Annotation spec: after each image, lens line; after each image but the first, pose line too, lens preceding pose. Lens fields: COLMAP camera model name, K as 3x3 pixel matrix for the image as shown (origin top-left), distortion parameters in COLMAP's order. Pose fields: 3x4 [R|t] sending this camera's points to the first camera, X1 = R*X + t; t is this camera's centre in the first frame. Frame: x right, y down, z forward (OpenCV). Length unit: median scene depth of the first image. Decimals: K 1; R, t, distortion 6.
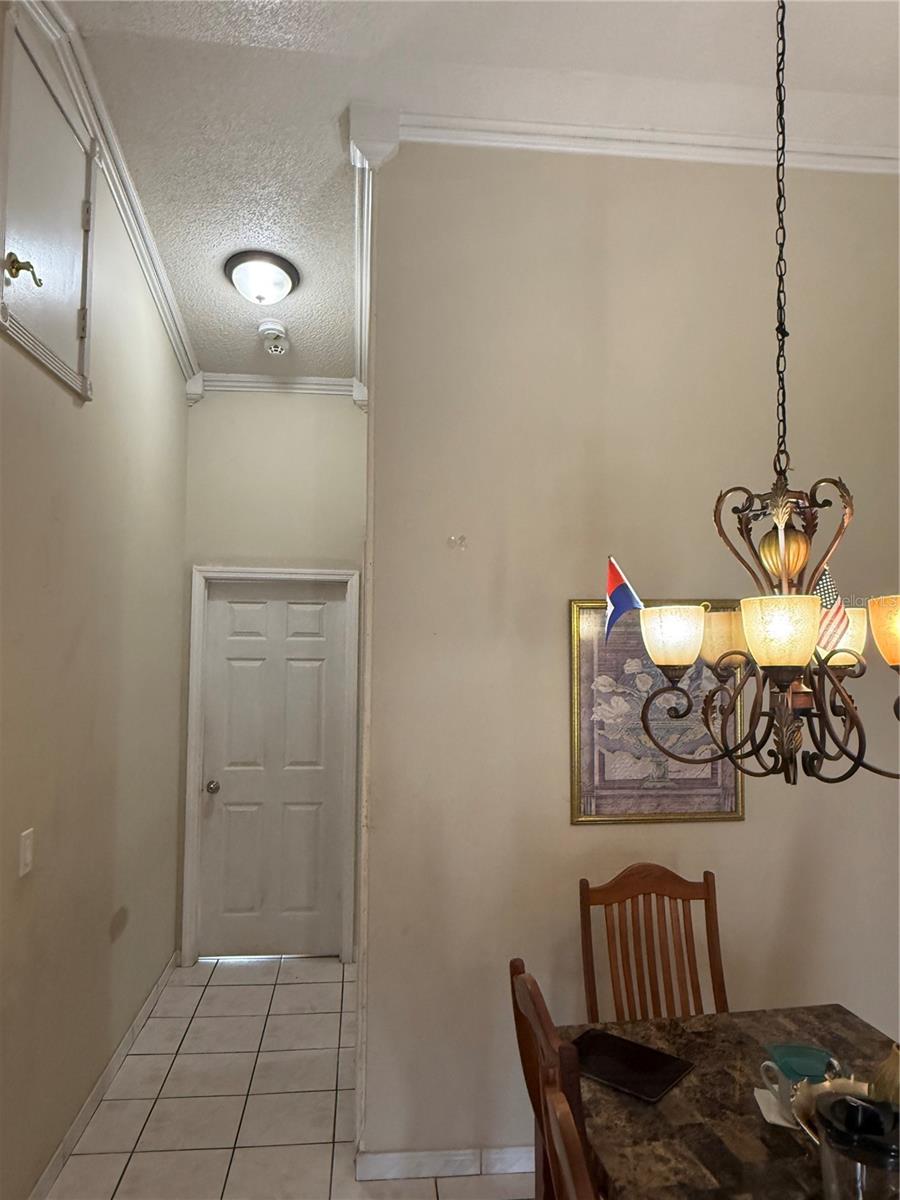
lens RADIAL K [[844.4, 0, 450.0], [0, 844.4, 600.0], [0, 0, 1]] dist [0.000431, 0.026648]
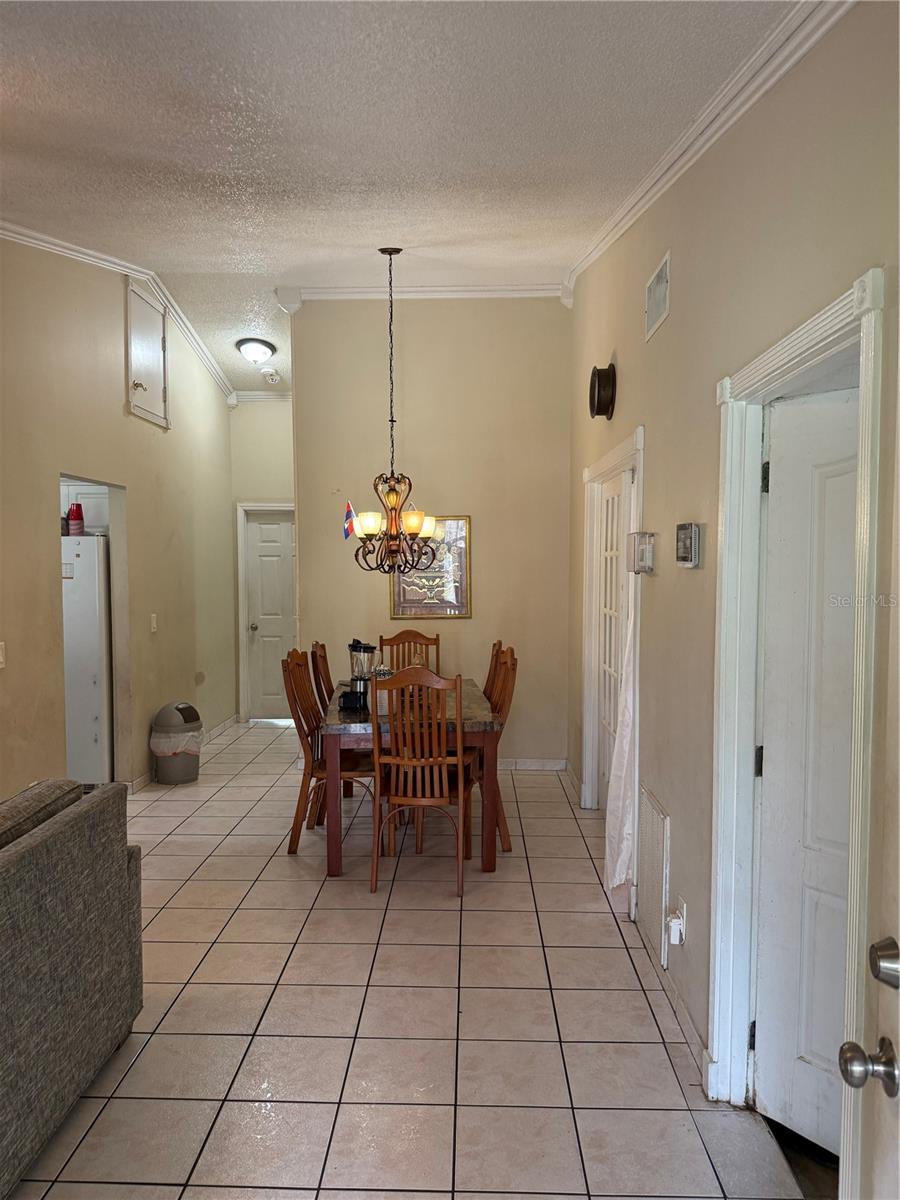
lens RADIAL K [[836.2, 0, 451.6], [0, 836.2, 611.8], [0, 0, 1]] dist [0.088330, -0.083058]
pose [[0.992684, -0.007978, -0.120474, 0.461460], [0.020066, 0.994839, 0.099462, 0.025415], [0.119059, -0.101152, 0.987721, -0.932328]]
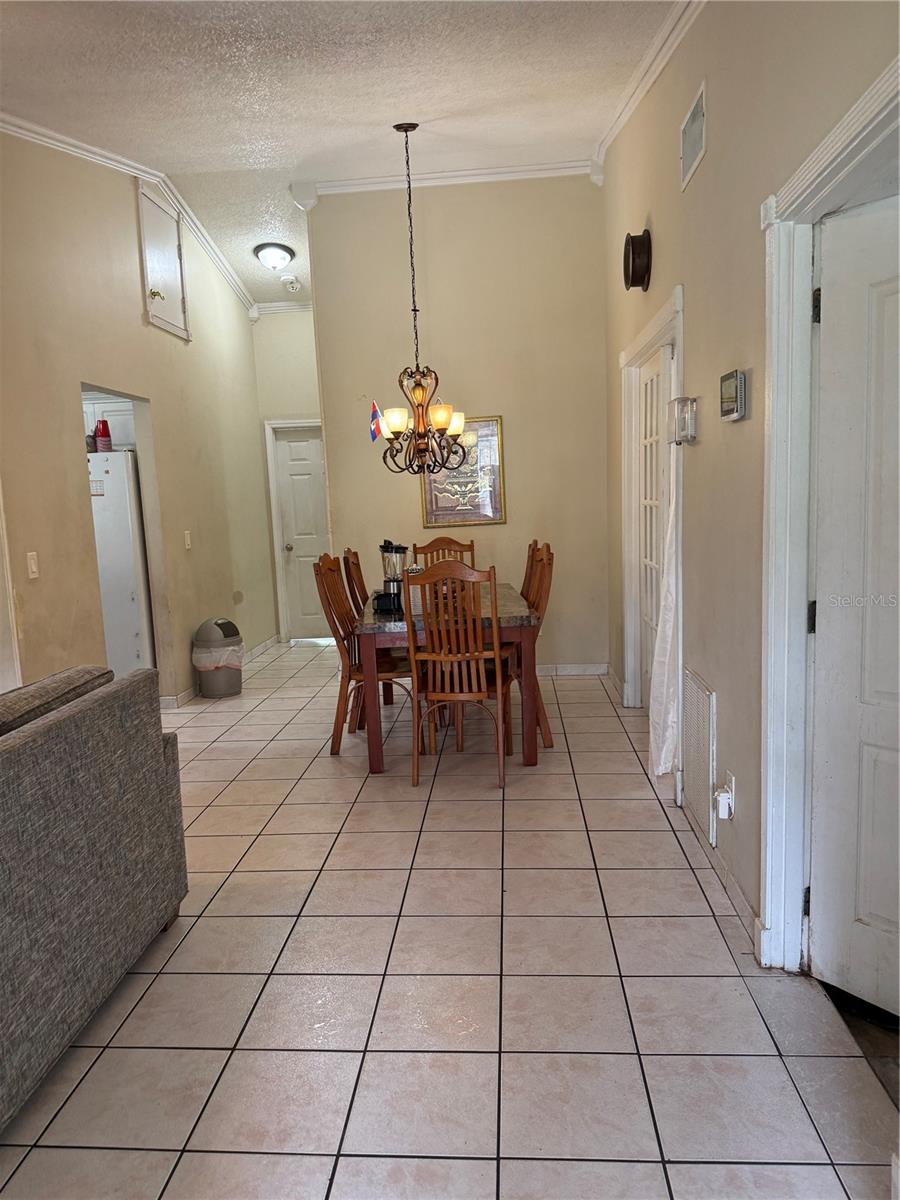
lens RADIAL K [[836.2, 0, 450.0], [0, 836.2, 600.0], [0, 0, 1]] dist [0.122877, -0.169984]
pose [[0.984618, -0.036294, -0.170911, 0.465359], [0.064706, 0.984380, 0.163733, 0.080919], [0.162299, -0.172273, 0.971587, -0.907917]]
